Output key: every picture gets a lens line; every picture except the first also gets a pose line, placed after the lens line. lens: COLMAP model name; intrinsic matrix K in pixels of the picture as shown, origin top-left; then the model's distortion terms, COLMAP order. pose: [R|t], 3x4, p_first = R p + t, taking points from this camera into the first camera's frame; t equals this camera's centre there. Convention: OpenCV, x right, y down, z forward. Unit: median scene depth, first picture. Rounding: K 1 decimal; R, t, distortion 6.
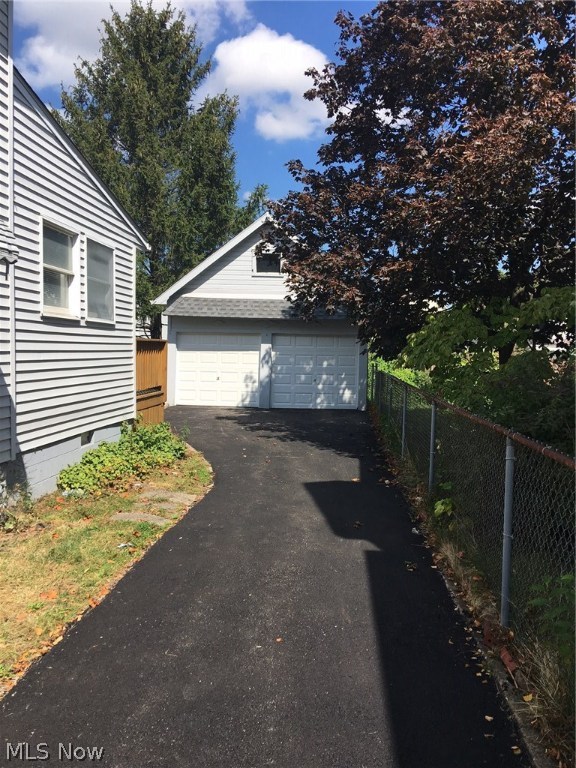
lens RADIAL K [[647.0, 0, 288.1], [0, 647.0, 384.7], [0, 0, 1]] dist [0.000632, 0.000692]
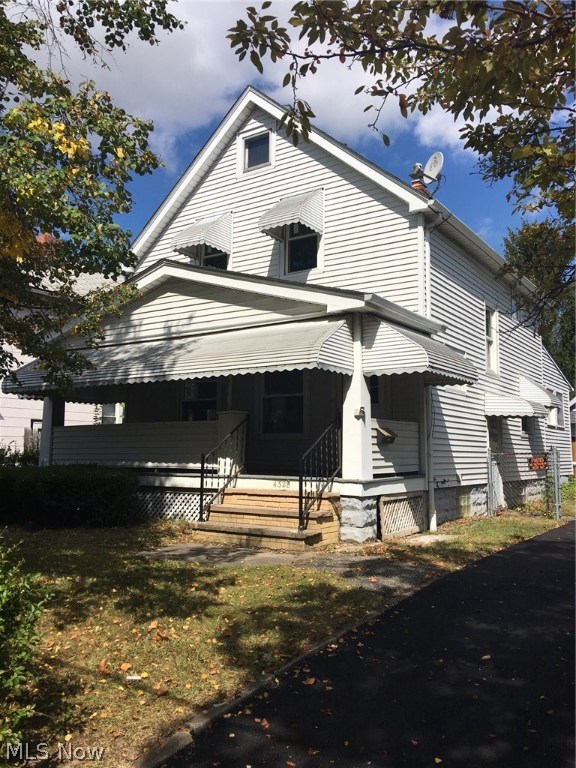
lens RADIAL K [[647.0, 0, 288.2], [0, 647.0, 383.4], [0, 0, 1]] dist [0.000632, 0.000692]
pose [[0.872190, -0.068755, -0.484311, -0.018566], [-0.017903, 0.984923, -0.172065, 0.150003], [0.488839, 0.158744, 0.857809, -1.350190]]
